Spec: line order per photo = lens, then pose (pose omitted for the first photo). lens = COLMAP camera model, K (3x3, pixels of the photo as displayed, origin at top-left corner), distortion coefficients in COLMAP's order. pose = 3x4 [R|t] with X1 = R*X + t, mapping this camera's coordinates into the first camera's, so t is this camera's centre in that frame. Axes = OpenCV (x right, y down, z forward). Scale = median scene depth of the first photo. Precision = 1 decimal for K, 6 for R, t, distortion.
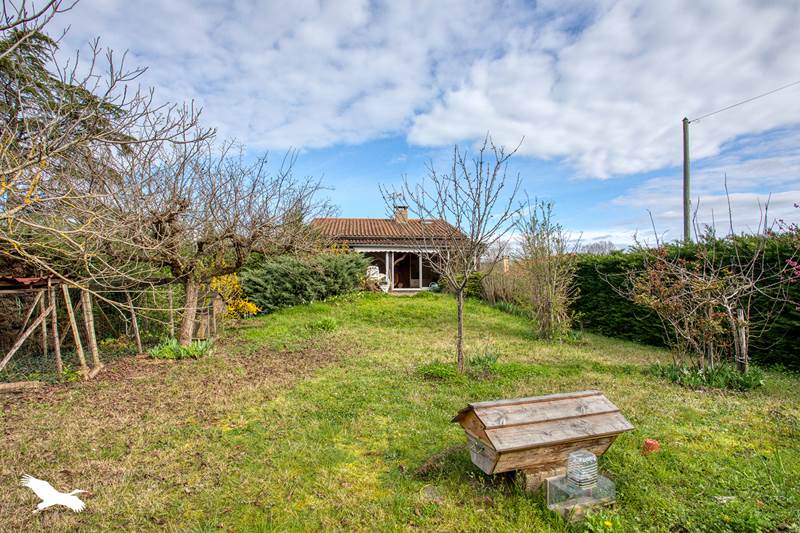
lens RADIAL K [[379.9, 0, 398.7], [0, 379.9, 267.2], [0, 0, 1]] dist [0.002969, 0.000319]
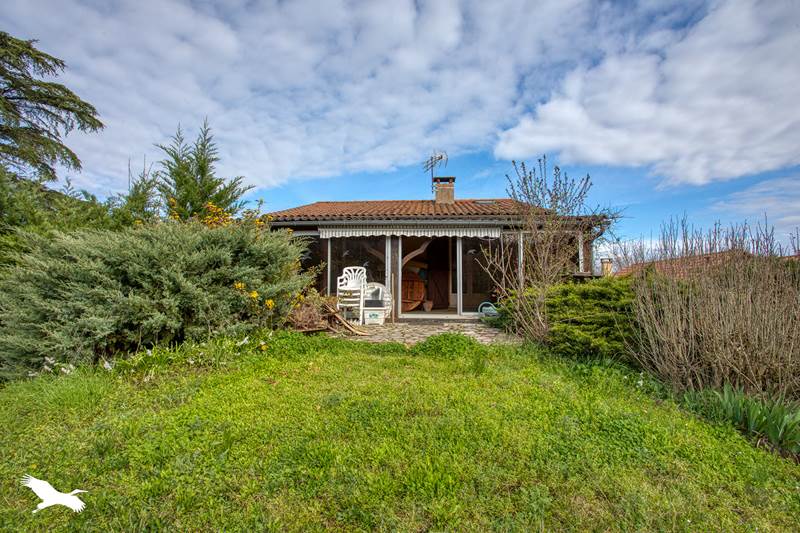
lens RADIAL K [[379.9, 0, 402.6], [0, 379.9, 268.0], [0, 0, 1]] dist [0.002969, 0.000319]
pose [[0.984463, -0.002139, -0.175580, 0.071935], [-0.003120, 0.999555, -0.029671, 0.012359], [0.175565, 0.029758, 0.984018, 0.537940]]
